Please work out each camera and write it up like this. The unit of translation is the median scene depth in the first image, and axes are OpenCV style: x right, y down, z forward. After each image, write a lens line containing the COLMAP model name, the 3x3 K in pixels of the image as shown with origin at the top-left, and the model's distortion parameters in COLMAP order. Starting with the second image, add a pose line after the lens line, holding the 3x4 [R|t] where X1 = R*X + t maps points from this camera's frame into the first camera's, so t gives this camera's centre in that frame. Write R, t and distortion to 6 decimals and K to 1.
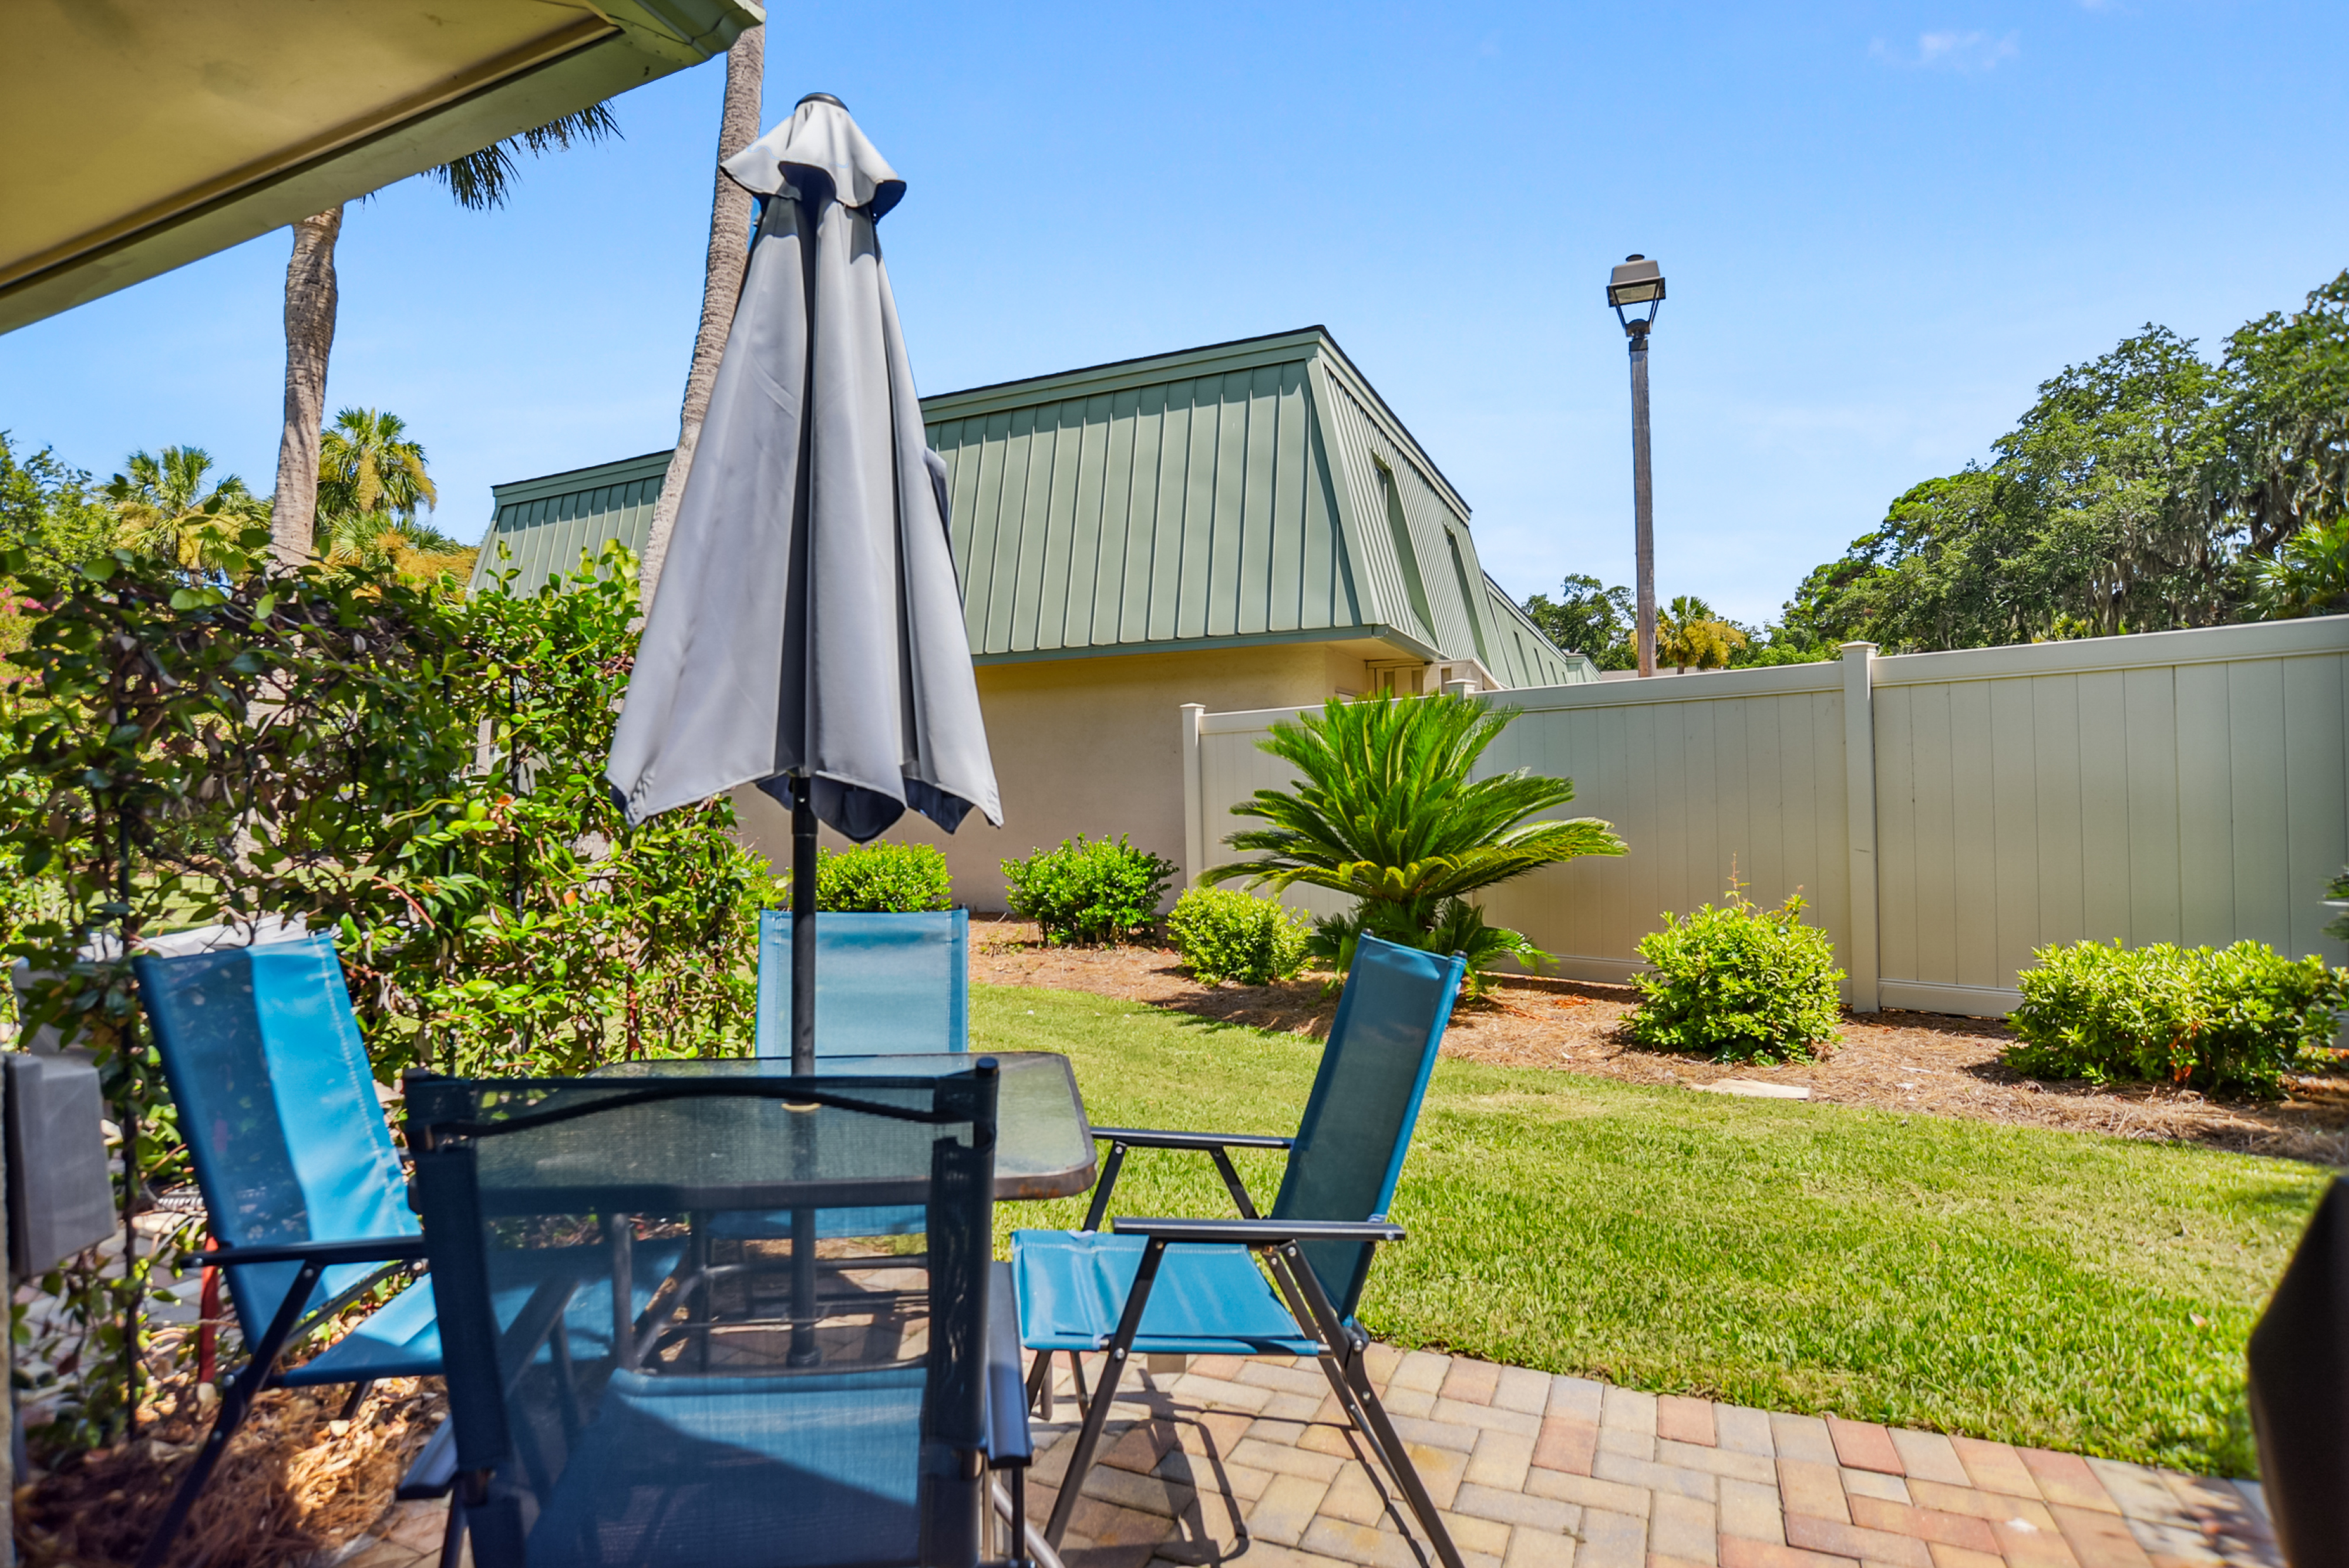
lens RADIAL K [[1229.7, 0, 1124.0], [0, 1229.7, 792.1], [0, 0, 1]] dist [-0.094638, 0.046100]
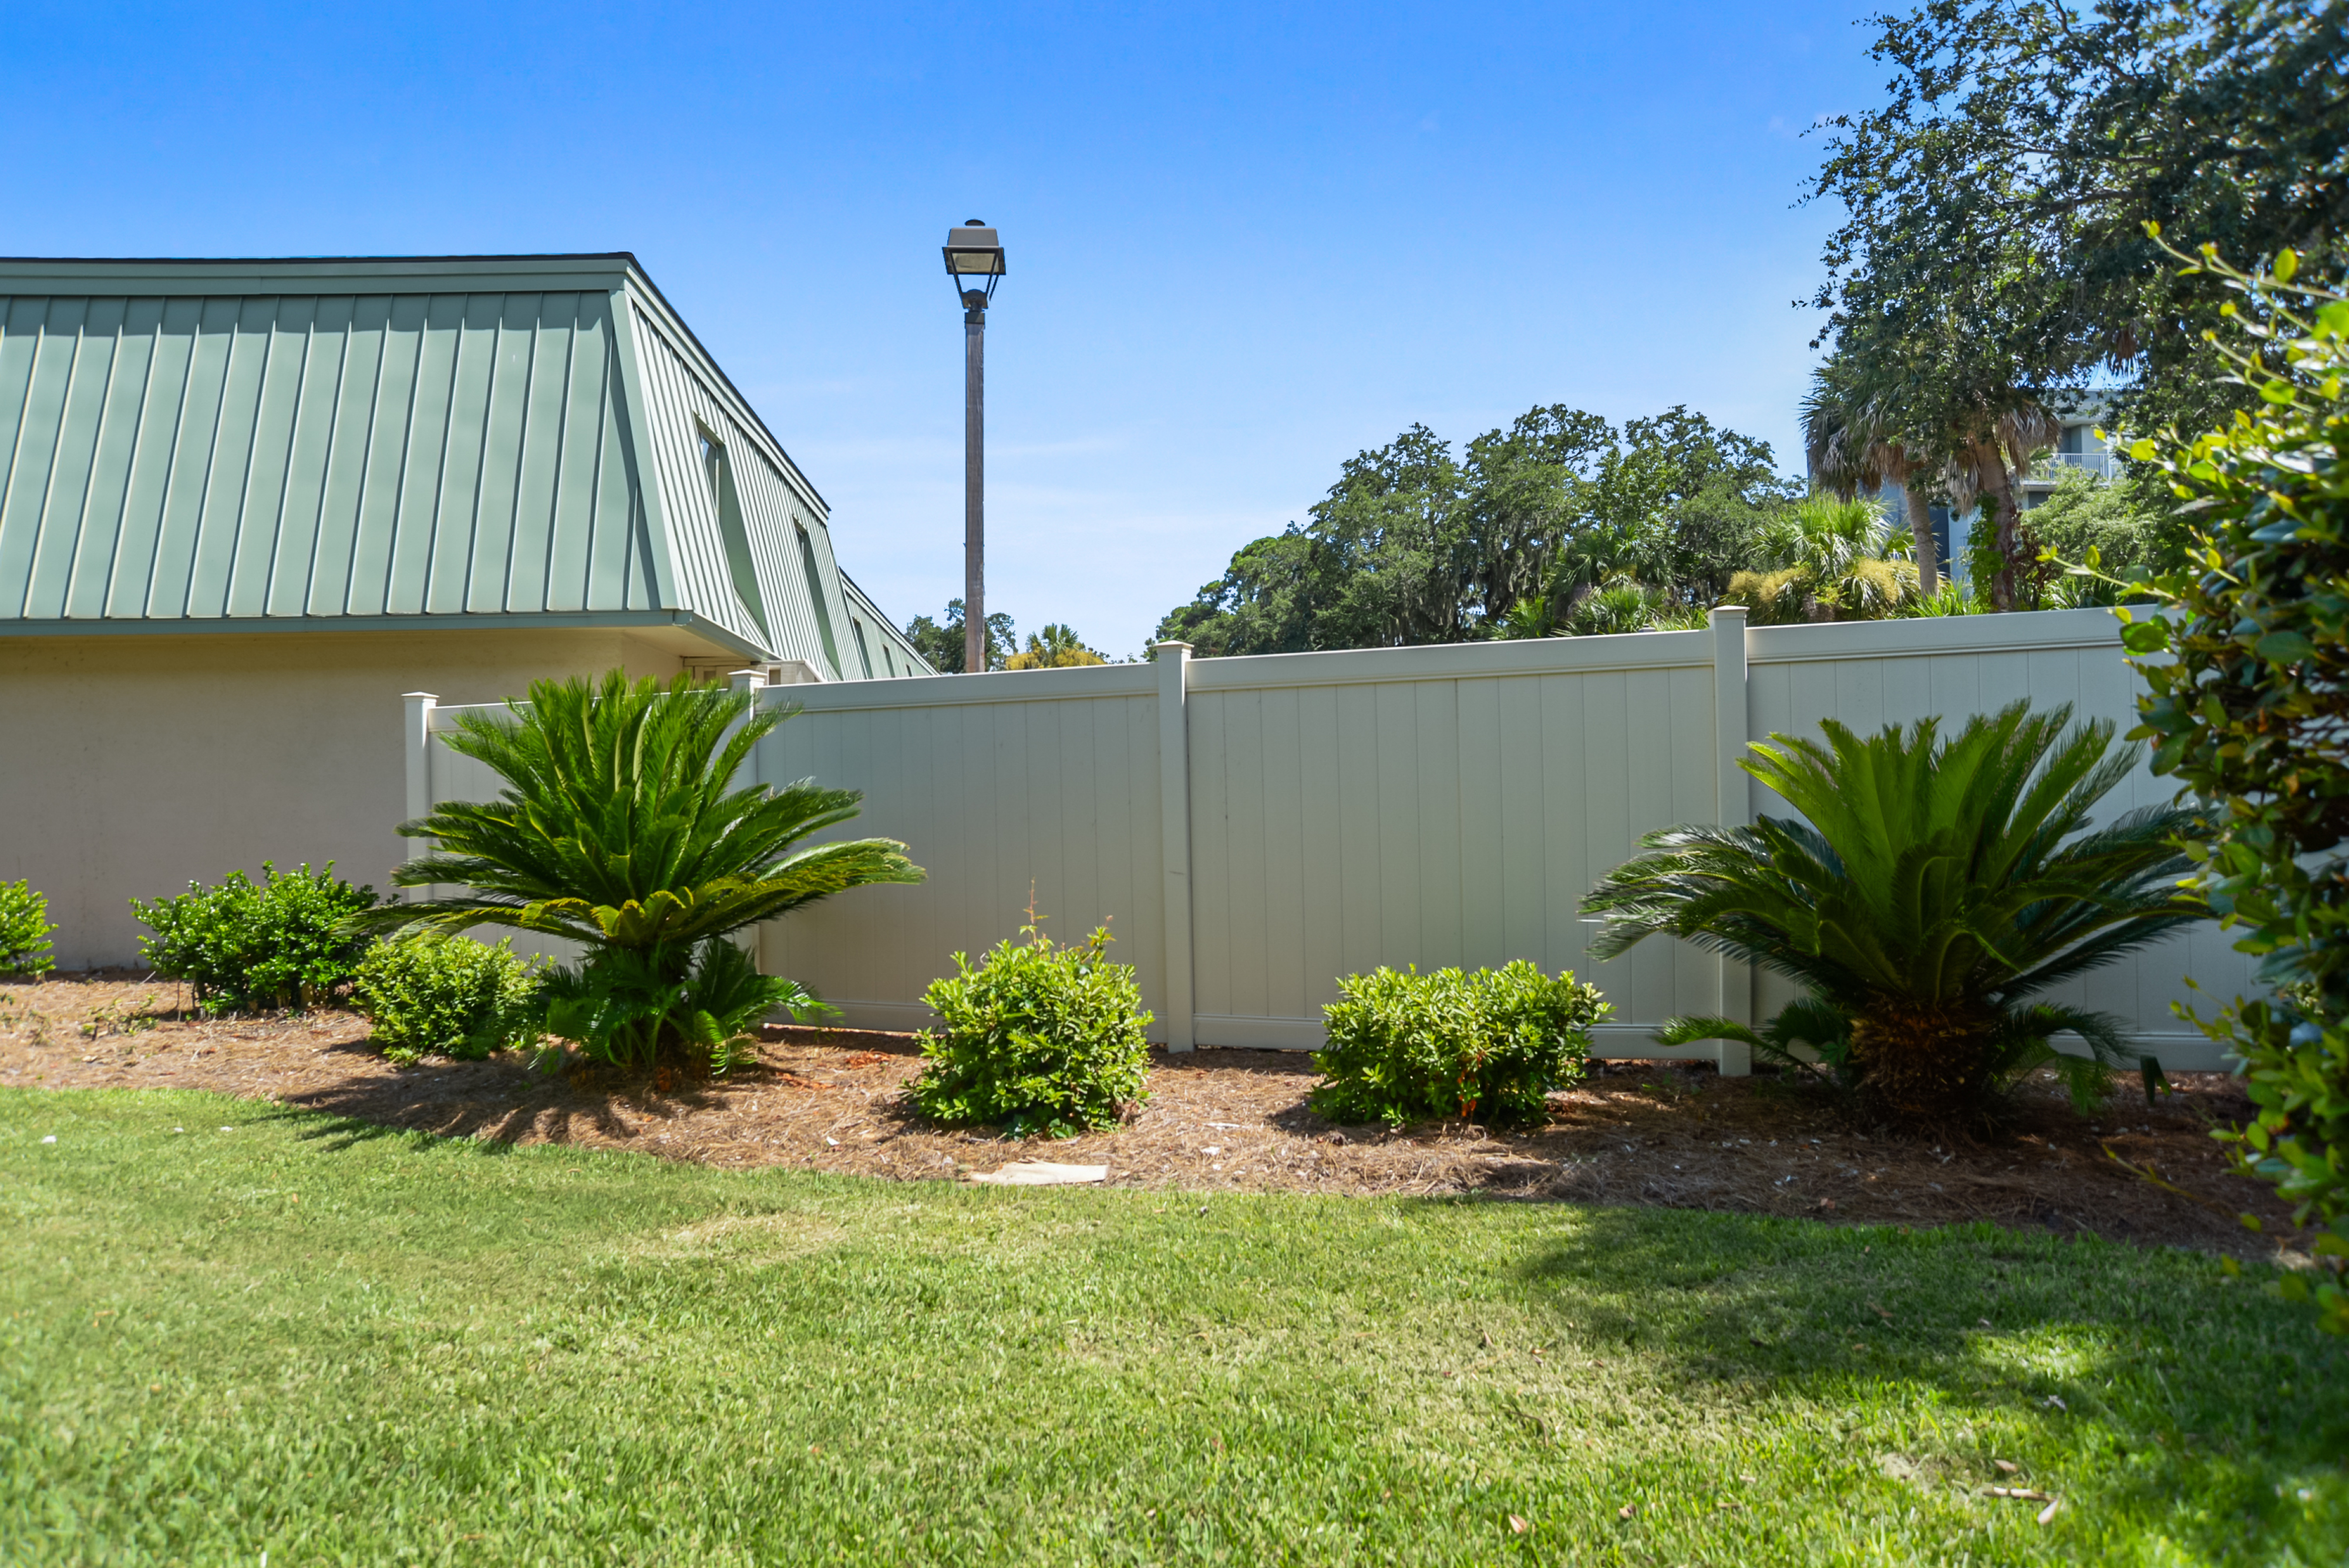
lens RADIAL K [[1229.7, 0, 1124.0], [0, 1229.7, 792.1], [0, 0, 1]] dist [-0.094638, 0.046100]
pose [[0.885821, 0.010895, 0.463899, 0.157520], [-0.002975, 0.999837, -0.017799, 0.004759], [-0.464018, 0.014387, 0.885709, 0.201859]]
